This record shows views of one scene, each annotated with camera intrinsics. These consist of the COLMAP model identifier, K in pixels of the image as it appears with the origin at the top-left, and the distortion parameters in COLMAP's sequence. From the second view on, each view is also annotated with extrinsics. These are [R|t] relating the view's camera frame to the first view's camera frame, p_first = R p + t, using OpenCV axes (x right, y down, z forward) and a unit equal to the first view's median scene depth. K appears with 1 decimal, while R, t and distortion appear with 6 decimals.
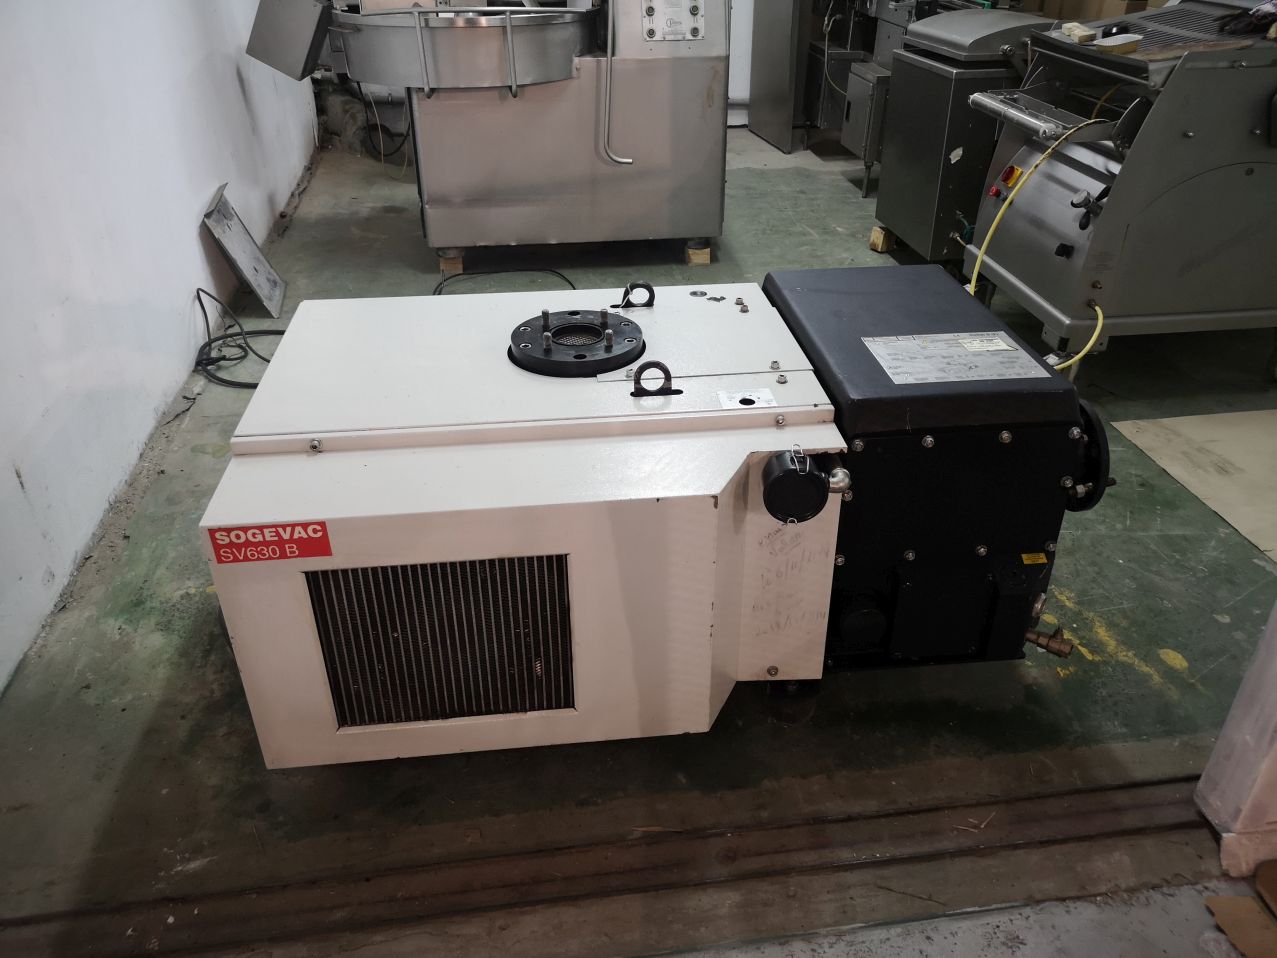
lens RADIAL K [[1007.5, 0, 638.4], [0, 1007.5, 474.3], [0, 0, 1]] dist [0.037421, -0.055312]
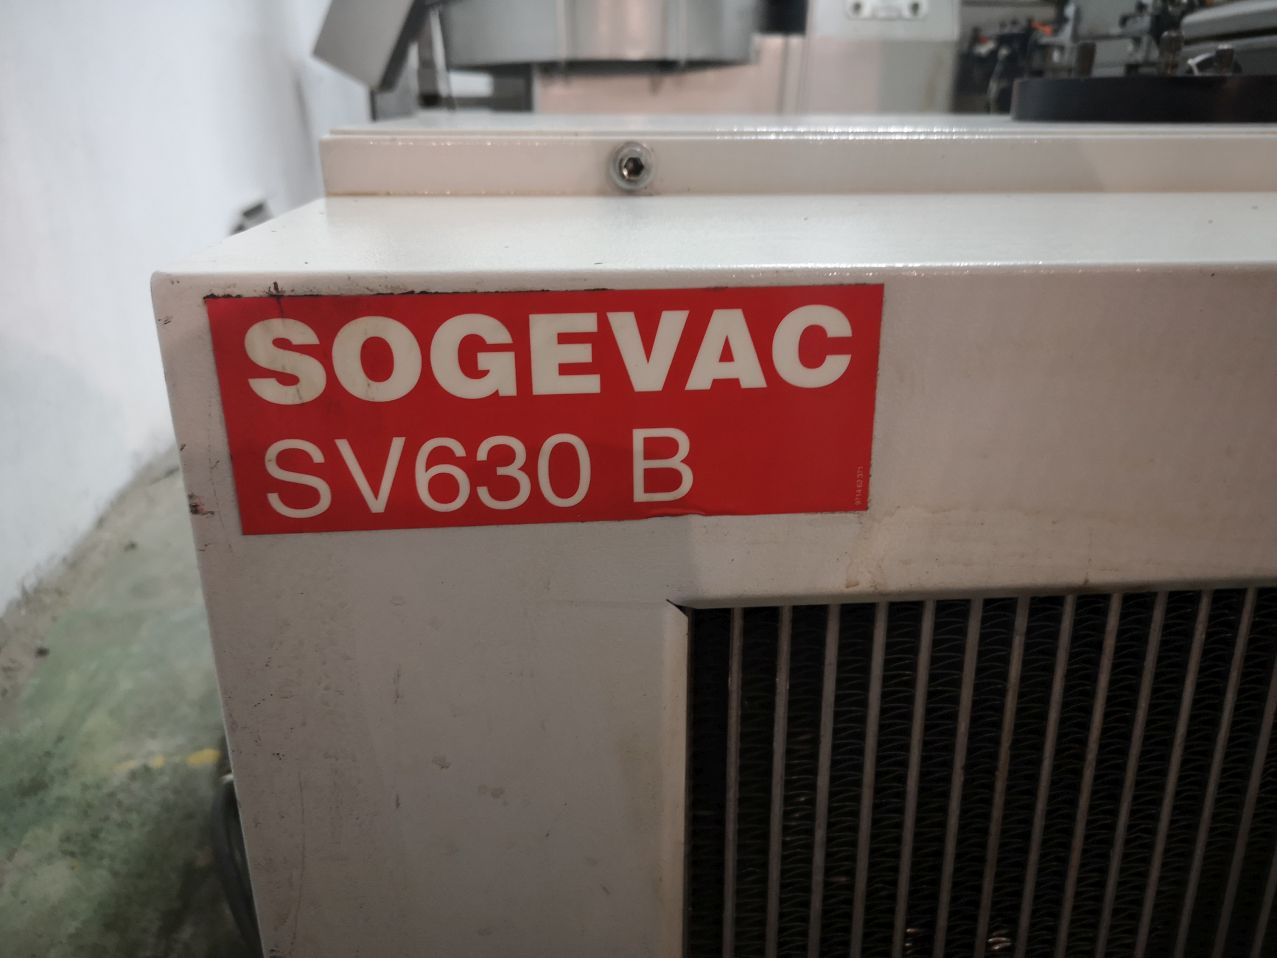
lens RADIAL K [[1007.5, 0, 638.4], [0, 1007.5, 474.3], [0, 0, 1]] dist [0.037421, -0.055312]
pose [[0.999886, 0.011320, -0.009962, -0.242777], [-0.012981, 0.982339, -0.186661, 0.077130], [0.007673, 0.186769, 0.982374, 0.581306]]
